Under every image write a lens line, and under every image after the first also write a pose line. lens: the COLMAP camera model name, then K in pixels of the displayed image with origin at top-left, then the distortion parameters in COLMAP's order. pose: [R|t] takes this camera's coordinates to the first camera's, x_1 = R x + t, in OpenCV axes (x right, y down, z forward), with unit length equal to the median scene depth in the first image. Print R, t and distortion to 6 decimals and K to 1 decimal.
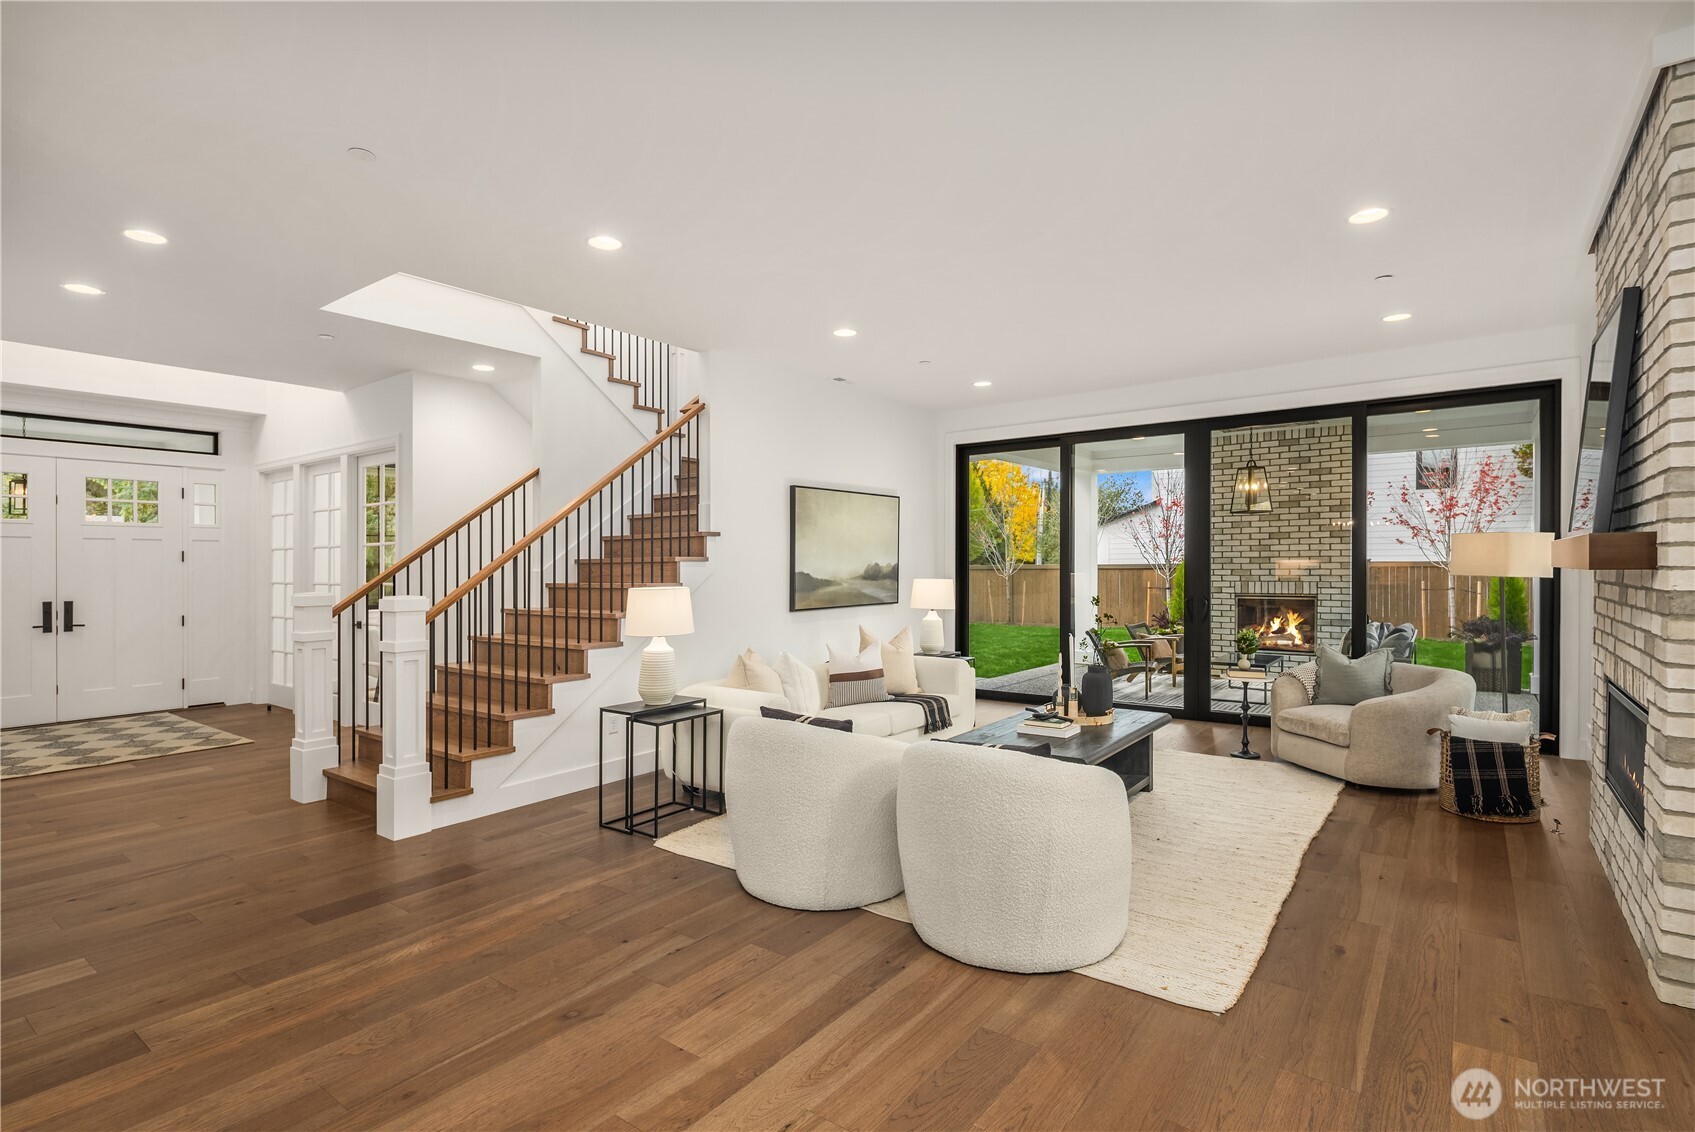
lens RADIAL K [[826.0, 0, 865.3], [0, 826.0, 567.5], [0, 0, 1]] dist [0.001653, 0.000050]
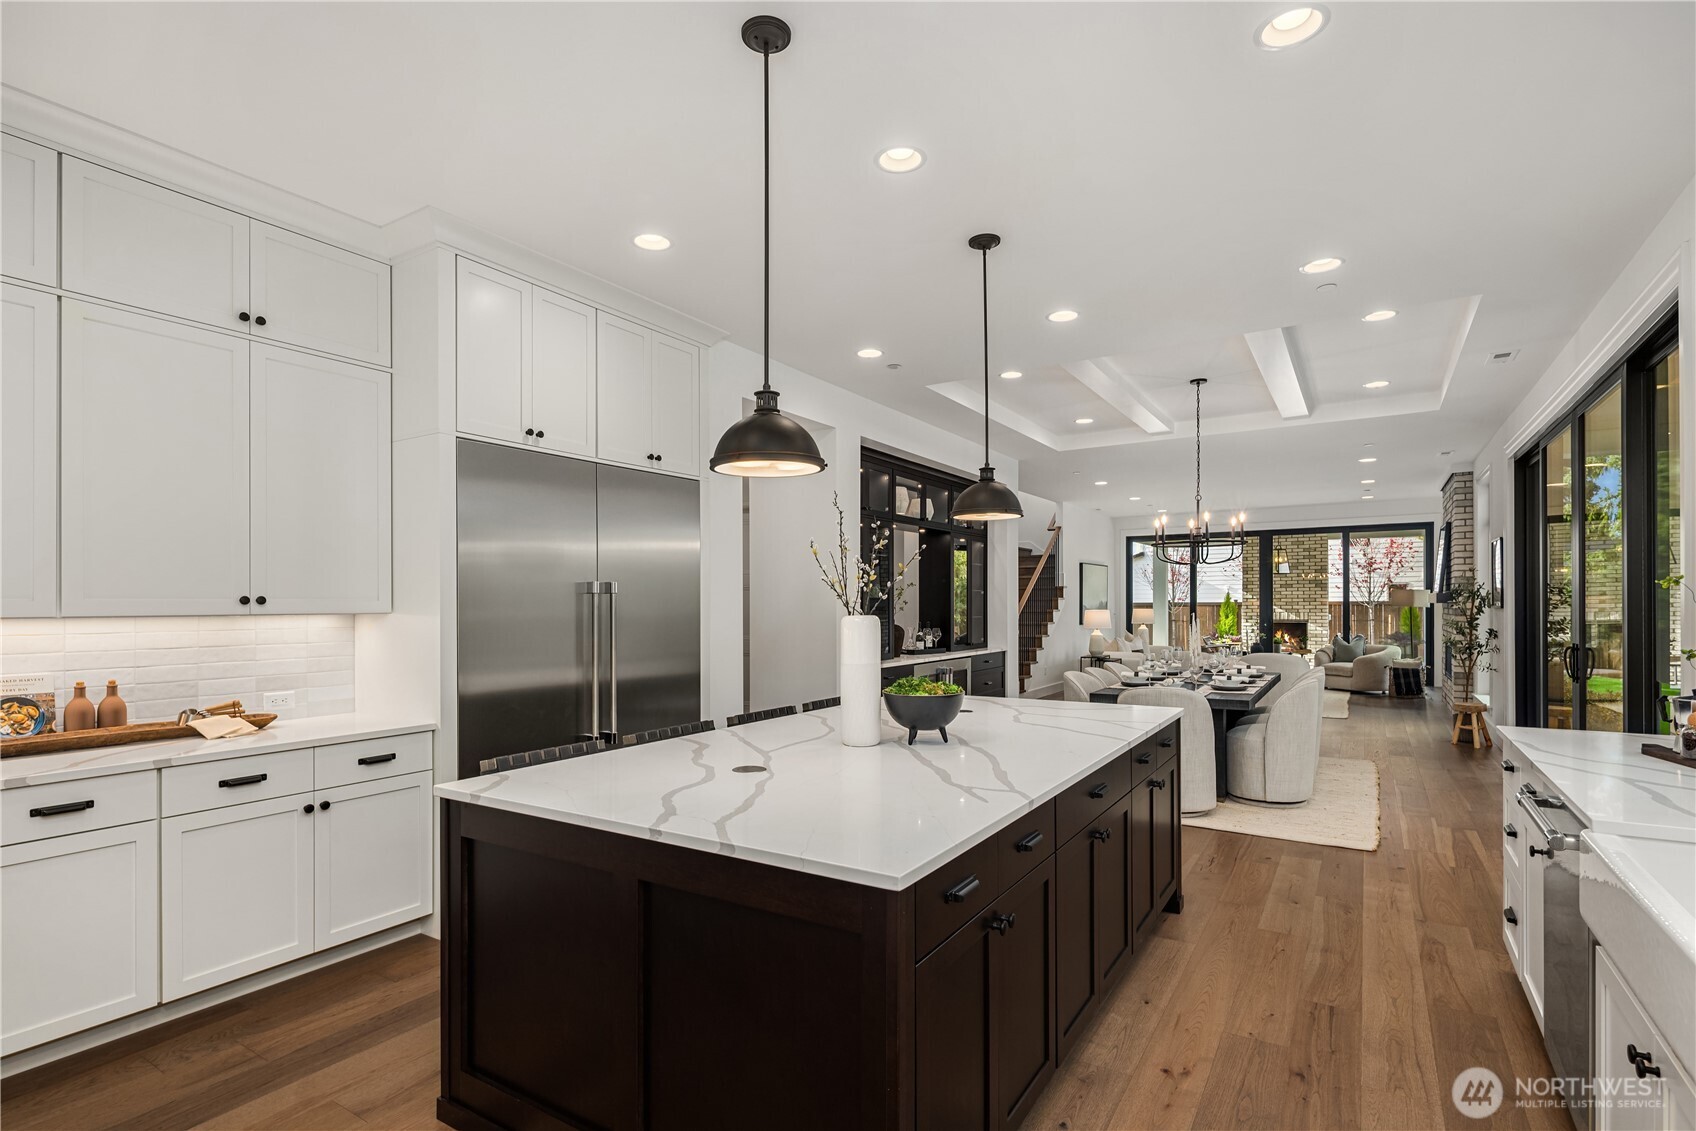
lens RADIAL K [[826.5, 0, 864.7], [0, 826.5, 600.8], [0, 0, 1]] dist [0.001653, 0.000050]
pose [[0.996392, 0.002702, 0.084825, -1.094649], [-0.002126, 0.999974, -0.006883, 0.014938], [-0.084841, 0.006678, 0.996372, -1.358357]]
